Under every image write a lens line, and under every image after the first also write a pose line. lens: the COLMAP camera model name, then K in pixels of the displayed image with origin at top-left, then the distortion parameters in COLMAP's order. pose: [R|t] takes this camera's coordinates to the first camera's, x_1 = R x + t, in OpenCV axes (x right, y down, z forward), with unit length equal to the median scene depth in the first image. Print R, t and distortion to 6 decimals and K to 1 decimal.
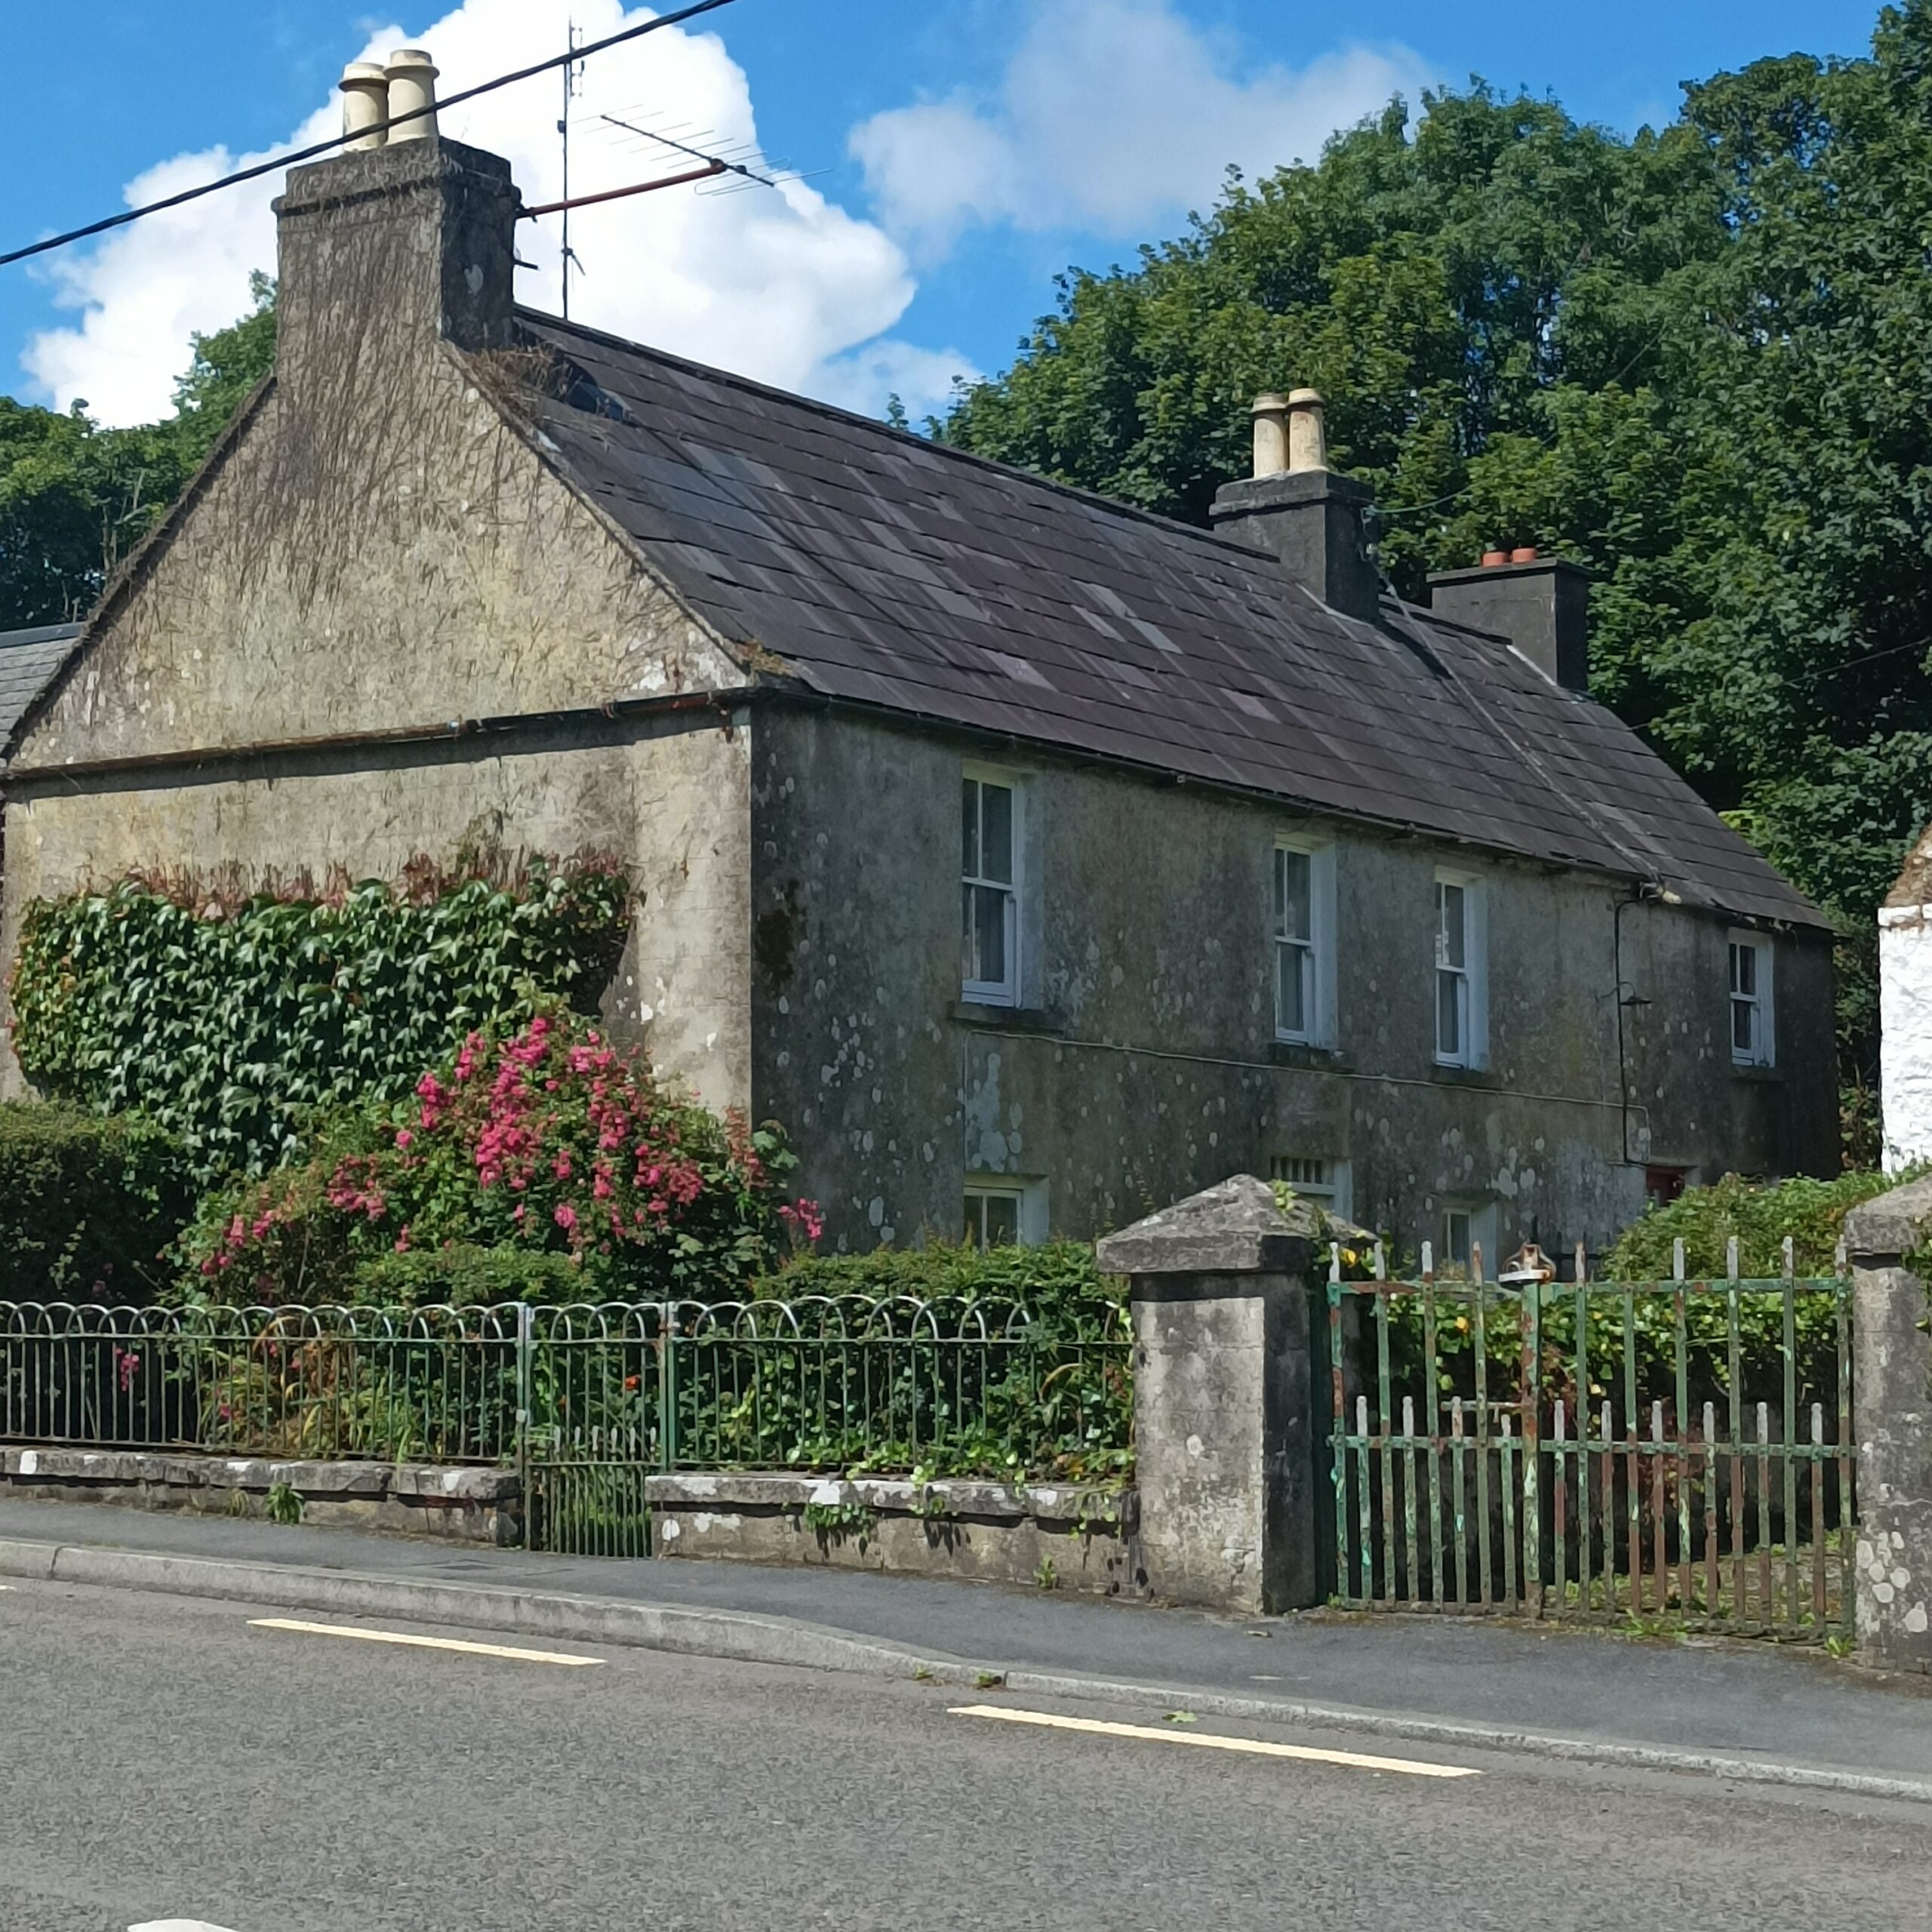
lens RADIAL K [[3532.9, 0, 966.0], [0, 3532.9, 966.0], [0, 0, 1]] dist [0.133199, -0.886074]
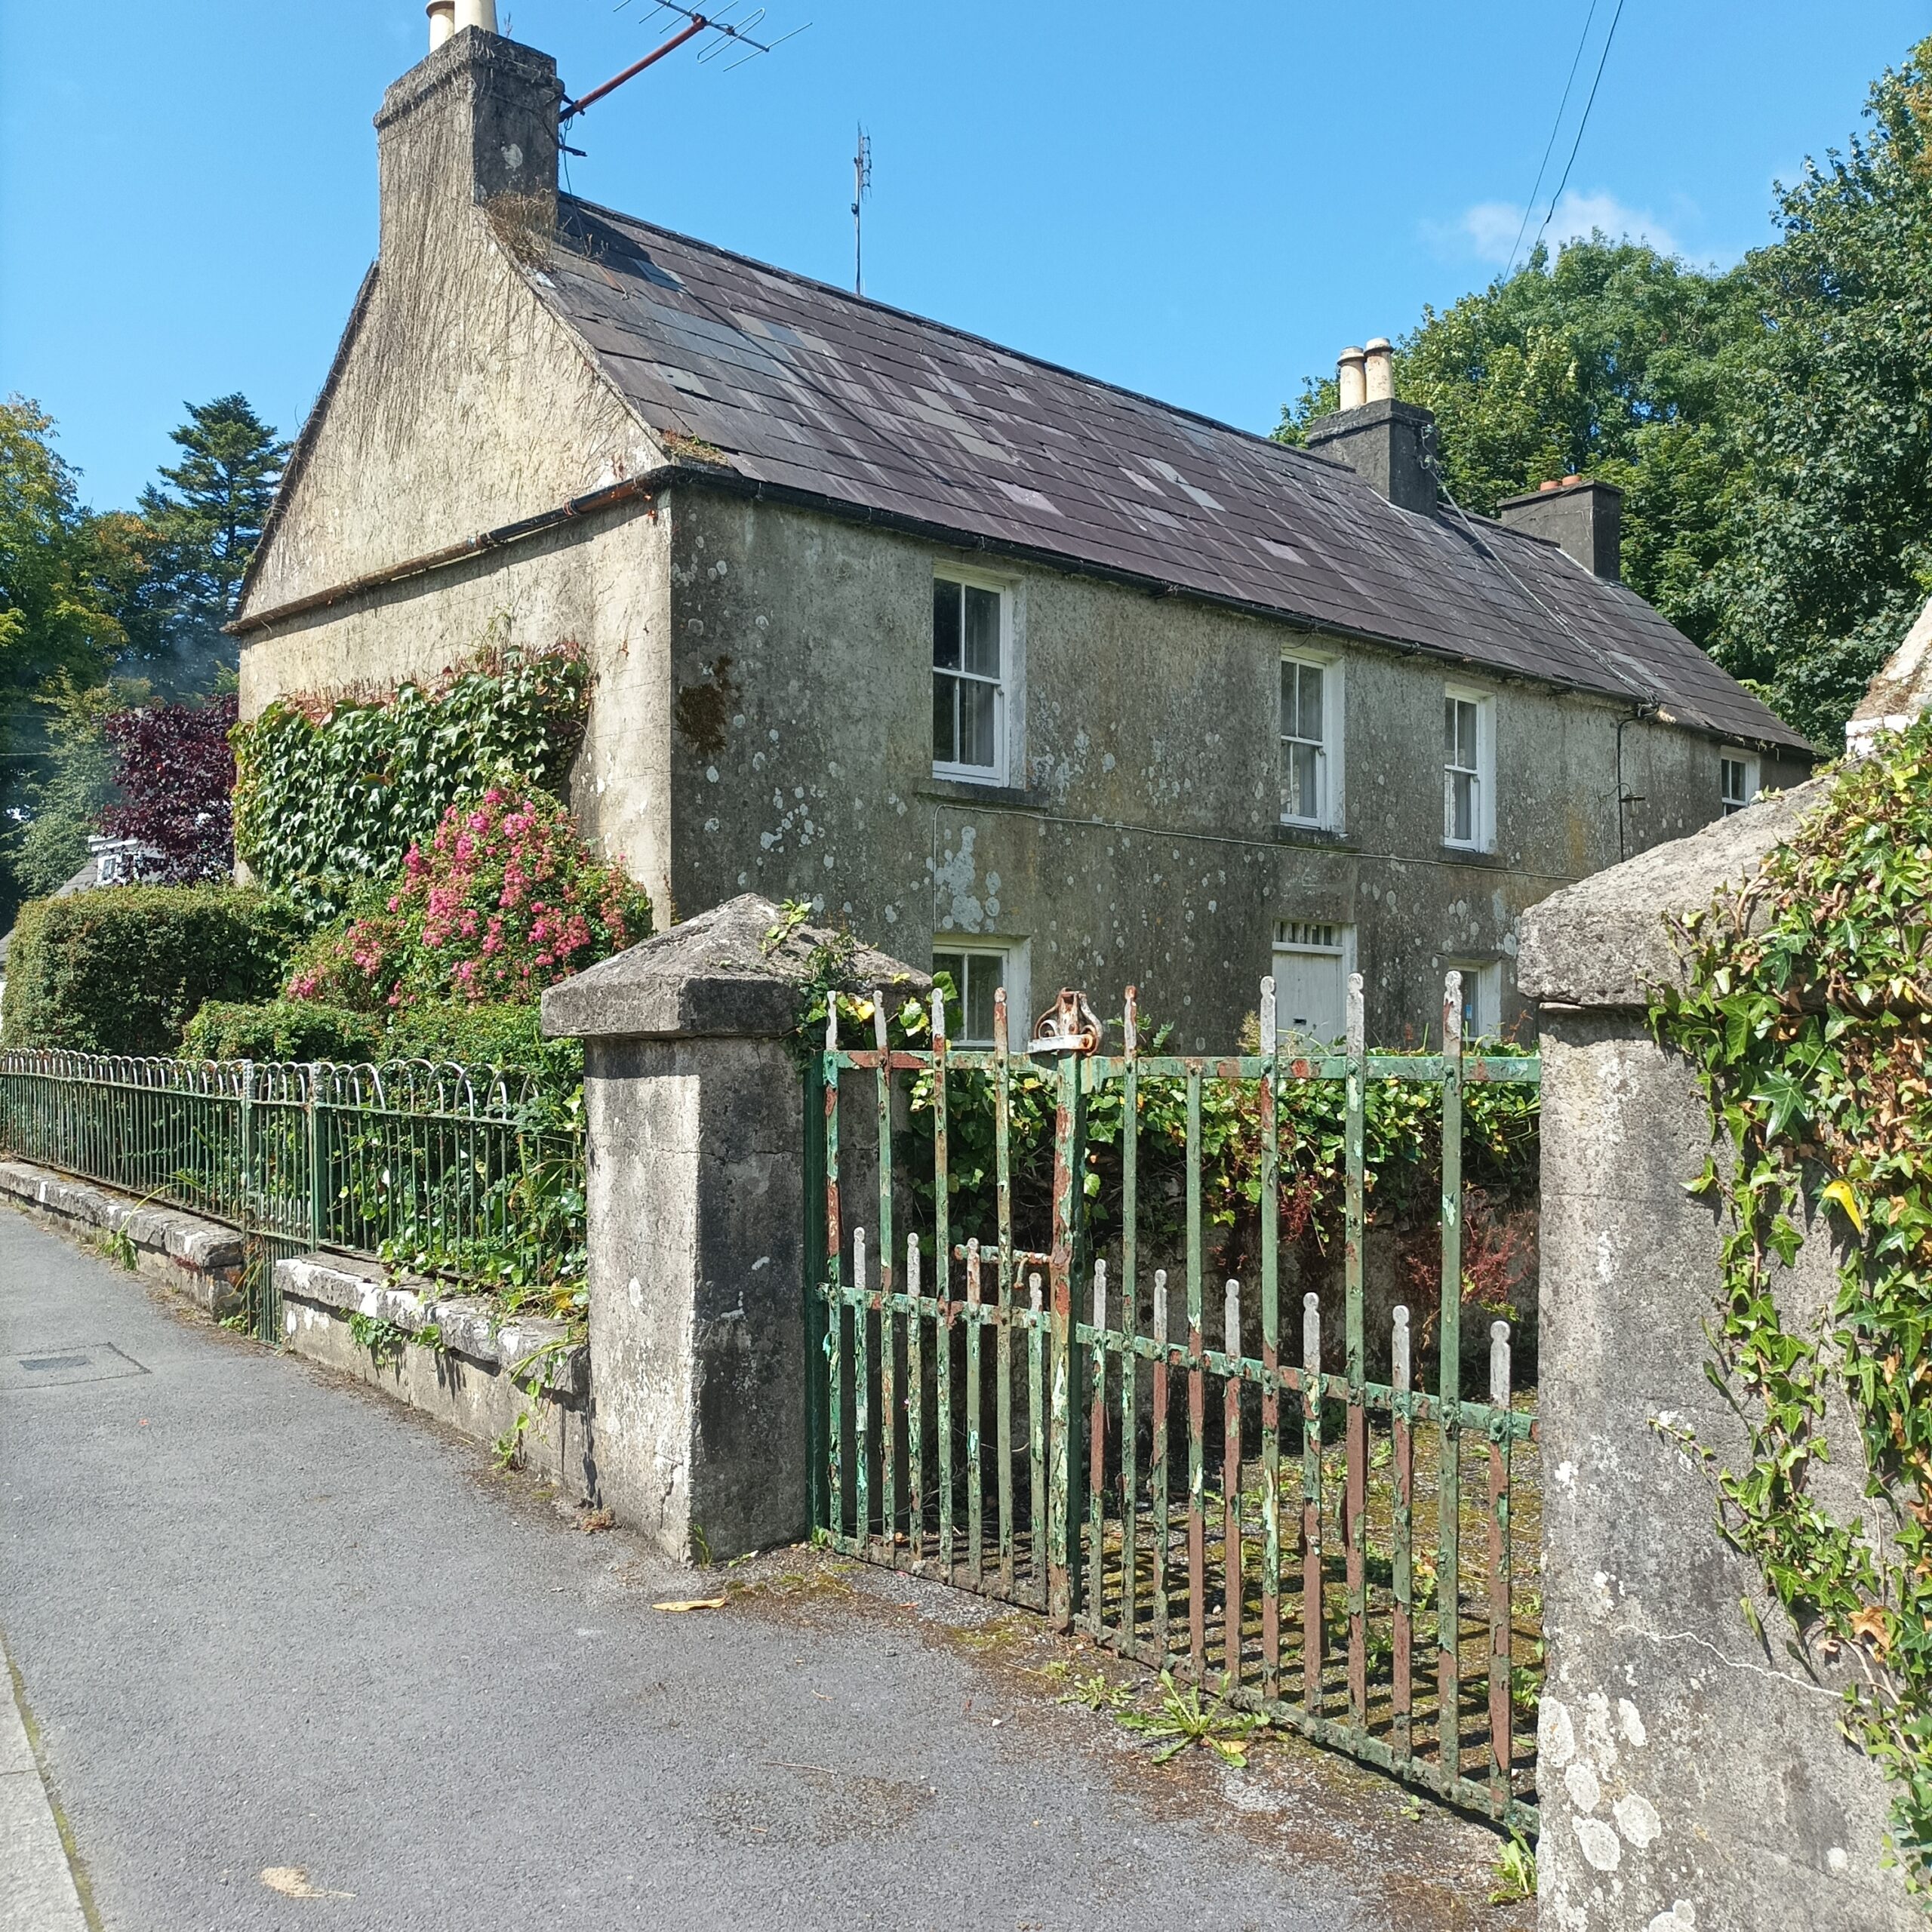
lens RADIAL K [[1880.1, 0, 966.0], [0, 1880.1, 966.0], [0, 0, 1]] dist [0.050880, -0.093732]
pose [[0.980305, -0.006549, -0.197381, 0.130965], [0.018555, 0.998083, 0.059041, 0.035612], [0.196616, -0.061540, 0.978547, 0.442329]]
